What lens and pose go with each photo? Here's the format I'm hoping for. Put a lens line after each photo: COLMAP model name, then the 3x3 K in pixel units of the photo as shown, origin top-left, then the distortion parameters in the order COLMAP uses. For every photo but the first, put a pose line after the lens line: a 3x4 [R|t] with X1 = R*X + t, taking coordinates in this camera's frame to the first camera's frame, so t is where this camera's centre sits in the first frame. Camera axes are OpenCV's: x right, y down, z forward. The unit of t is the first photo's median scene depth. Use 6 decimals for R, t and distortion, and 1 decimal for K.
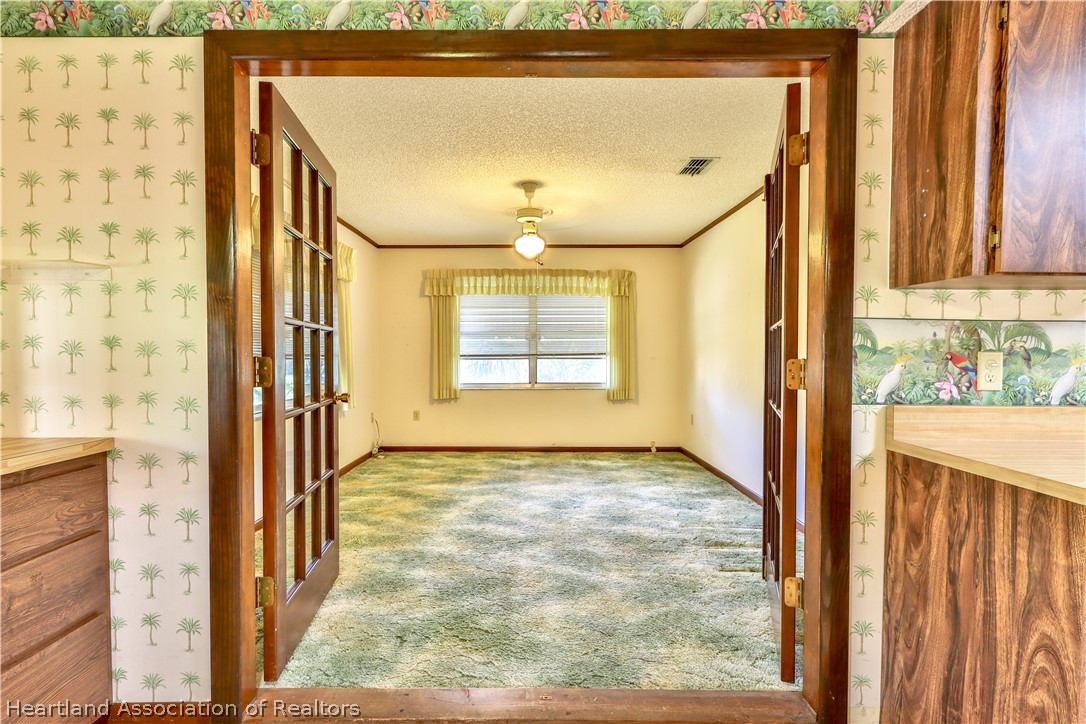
lens RADIAL K [[554.8, 0, 549.9], [0, 554.8, 364.6], [0, 0, 1]] dist [-0.001765, -0.000619]
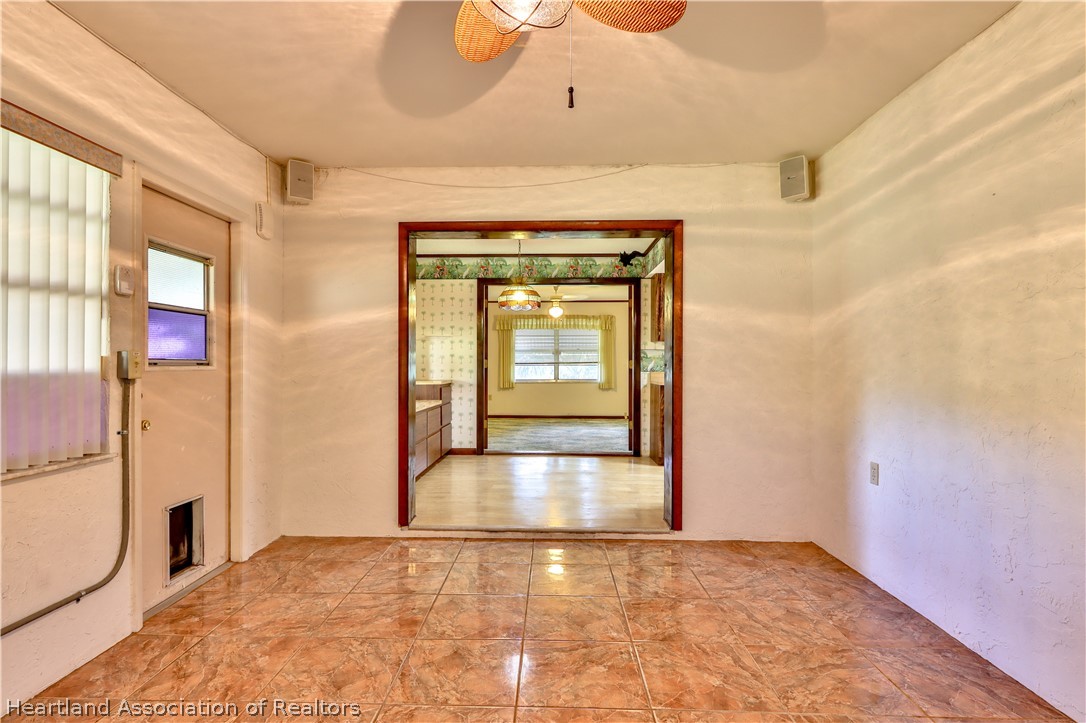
lens RADIAL K [[554.8, 0, 544.6], [0, 554.8, 361.7], [0, 0, 1]] dist [-0.001765, -0.000619]
pose [[0.998959, 0.000907, -0.045612, 0.033576], [-0.002289, 0.999539, -0.030260, 0.089155], [0.045564, 0.030333, 0.998501, -2.140171]]
